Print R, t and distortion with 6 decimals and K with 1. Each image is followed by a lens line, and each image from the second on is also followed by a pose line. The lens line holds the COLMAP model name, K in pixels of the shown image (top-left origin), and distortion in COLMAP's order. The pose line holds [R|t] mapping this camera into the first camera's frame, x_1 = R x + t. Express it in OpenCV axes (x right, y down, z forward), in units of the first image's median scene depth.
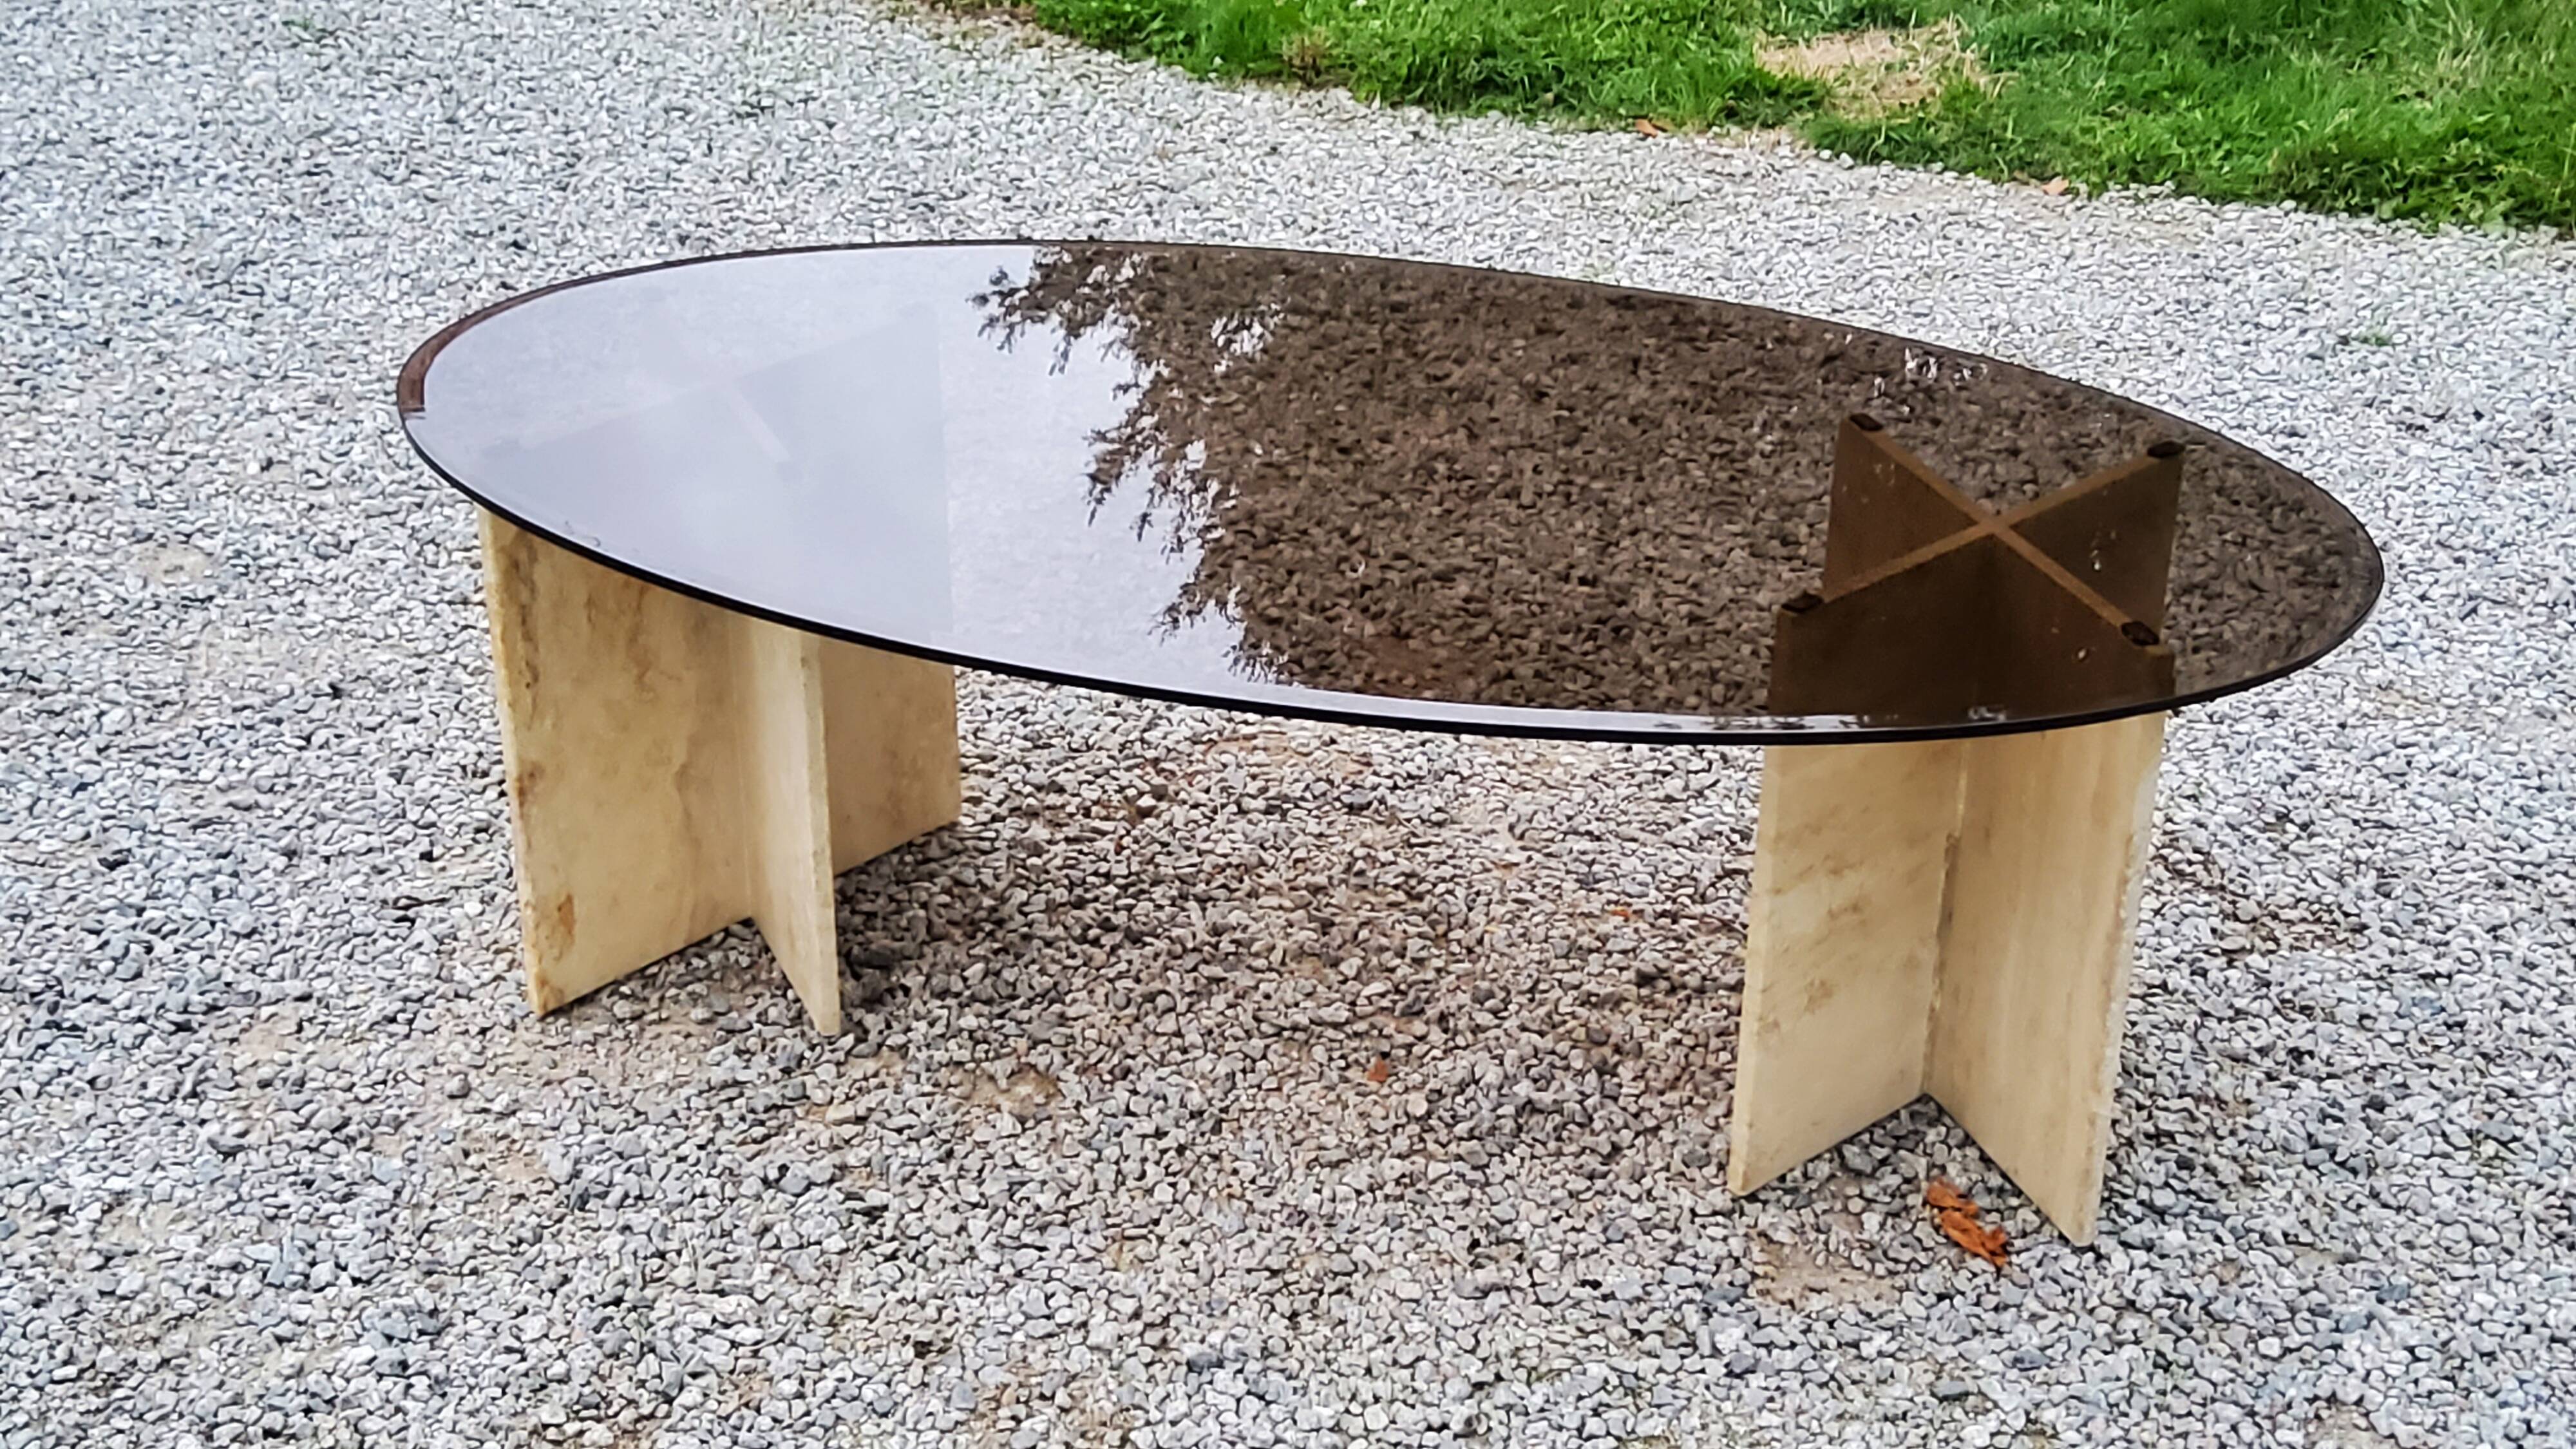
lens RADIAL K [[3842.1, 0, 1235.3], [0, 3842.1, 709.7], [0, 0, 1]] dist [0.113660, 0.000000]
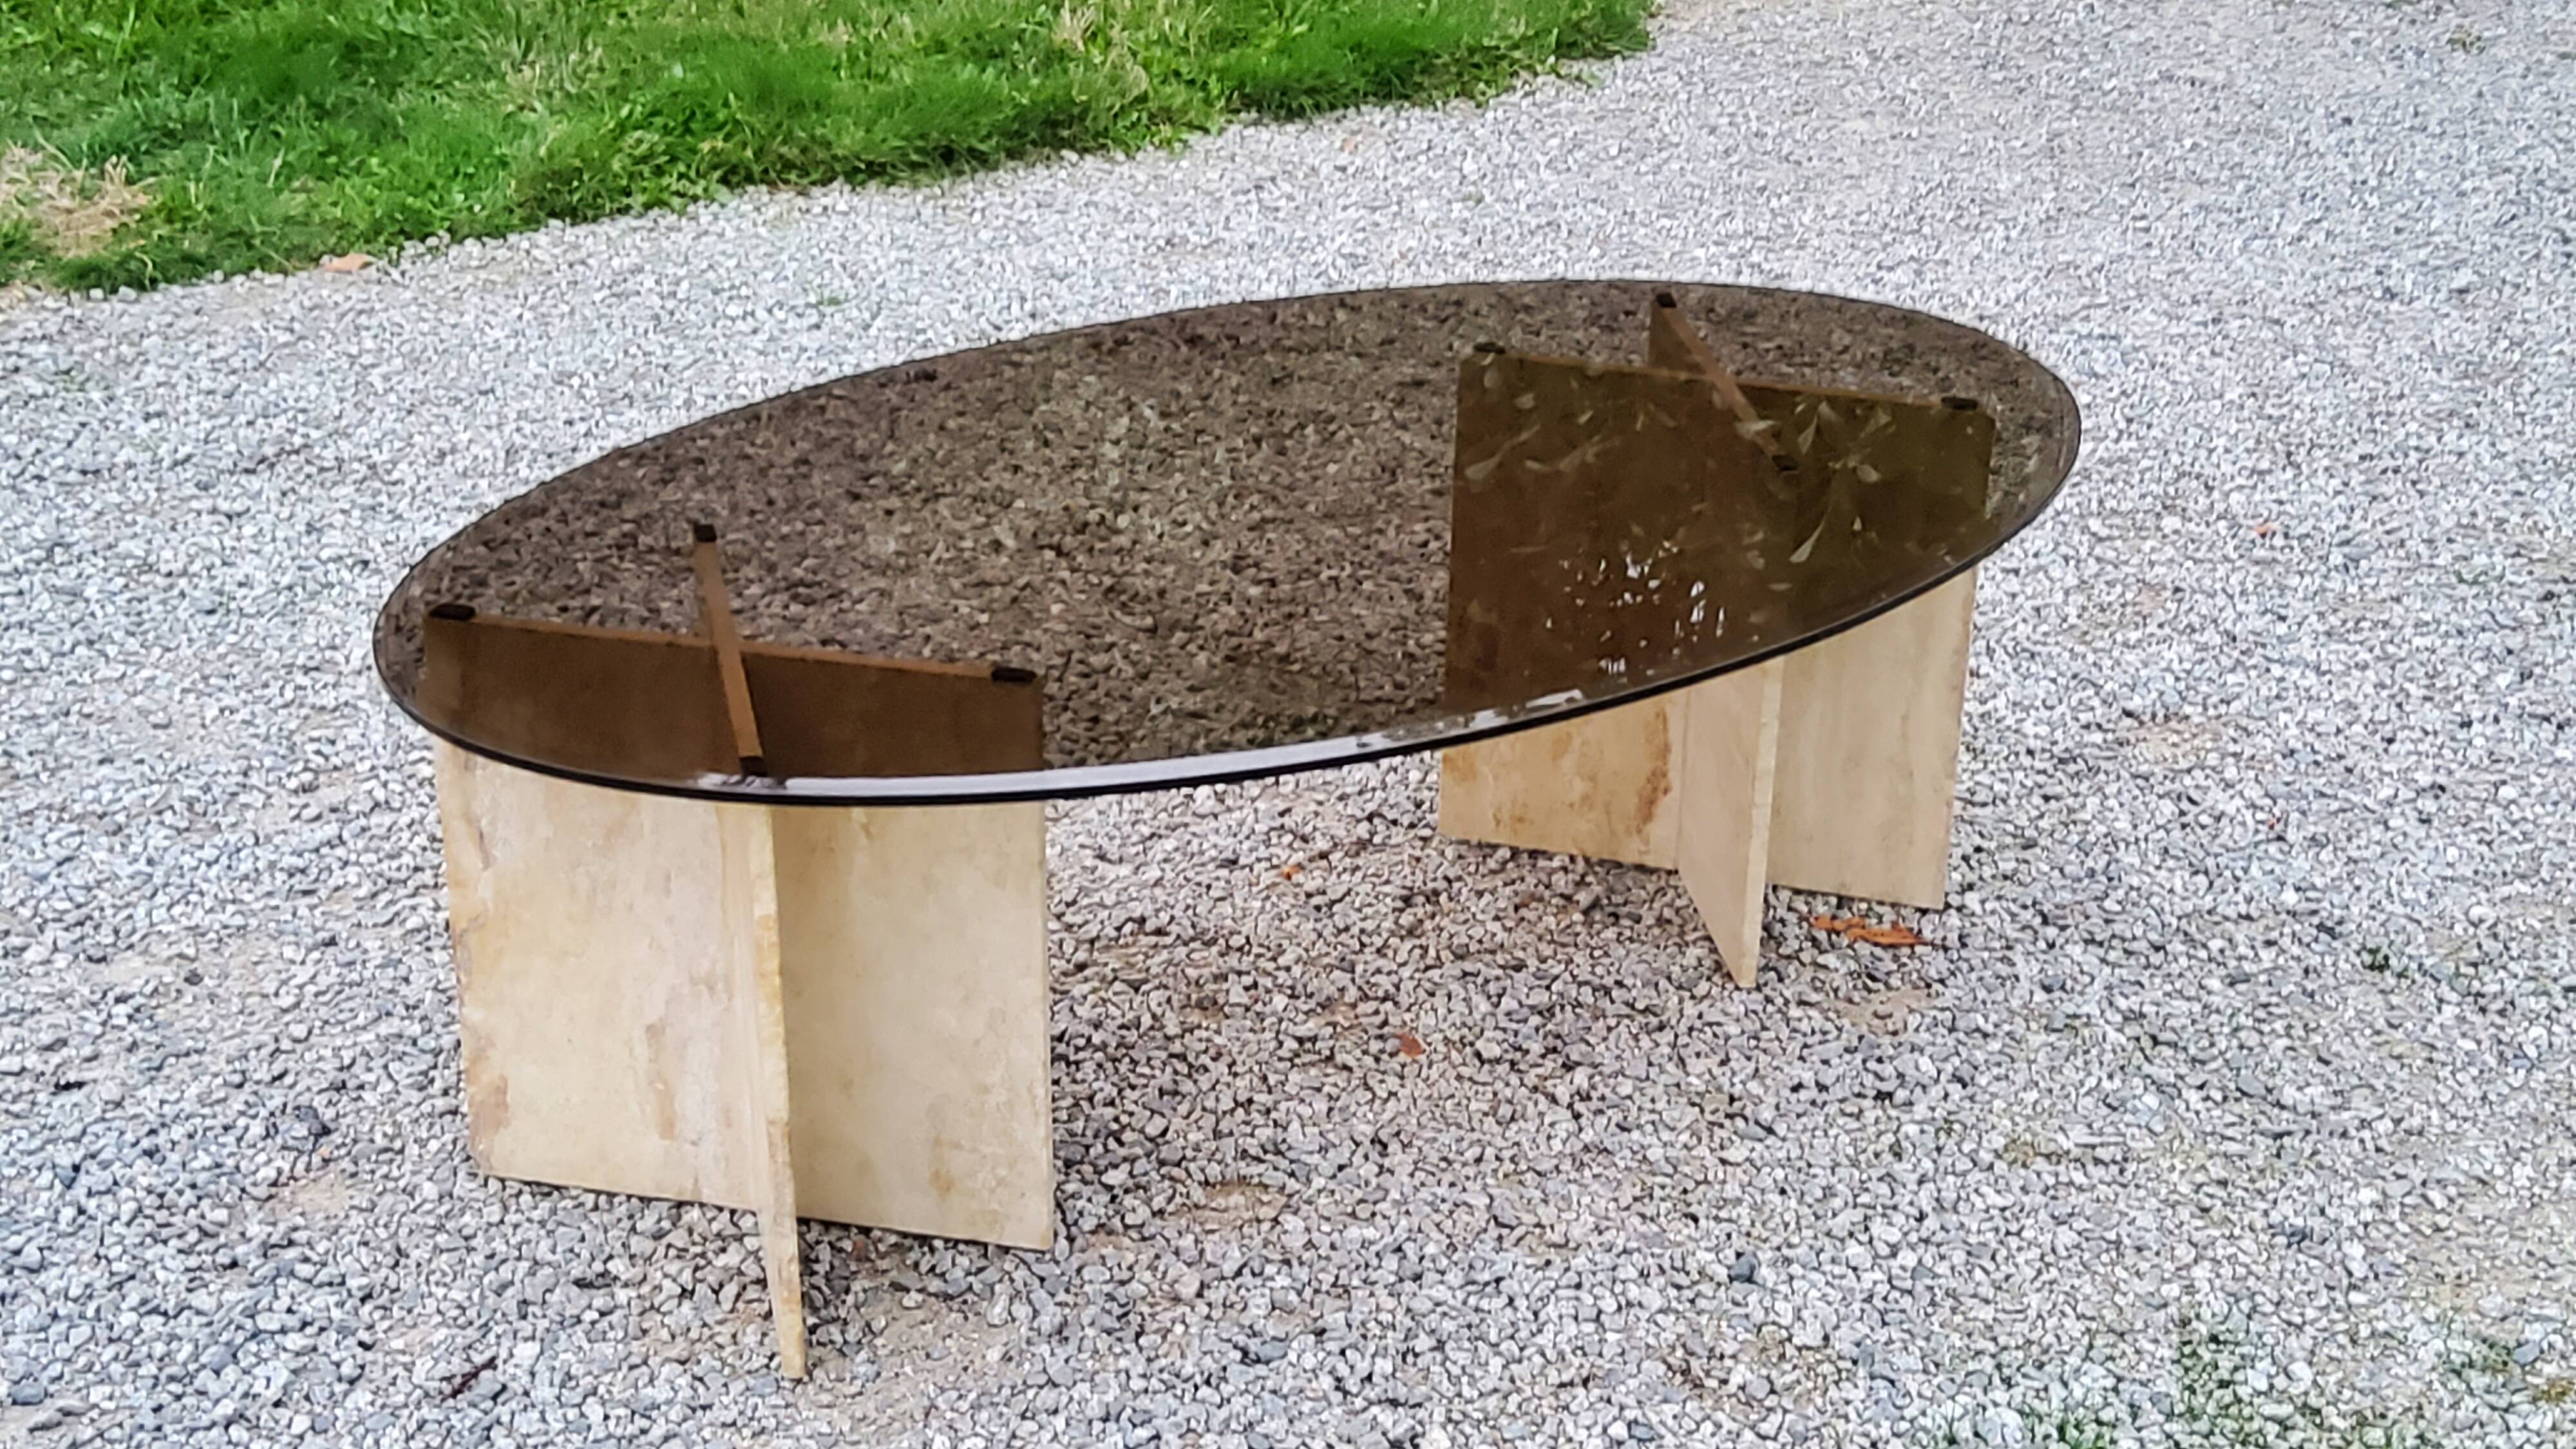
lens RADIAL K [[3842.1, 0, 1272.3], [0, 3842.1, 713.3], [0, 0, 1]] dist [0.113660, 0.000000]
pose [[0.588862, -0.333524, 0.736209, -0.724579], [0.340502, 0.928479, 0.148275, -0.159621], [-0.733007, 0.163367, 0.660312, 0.303563]]
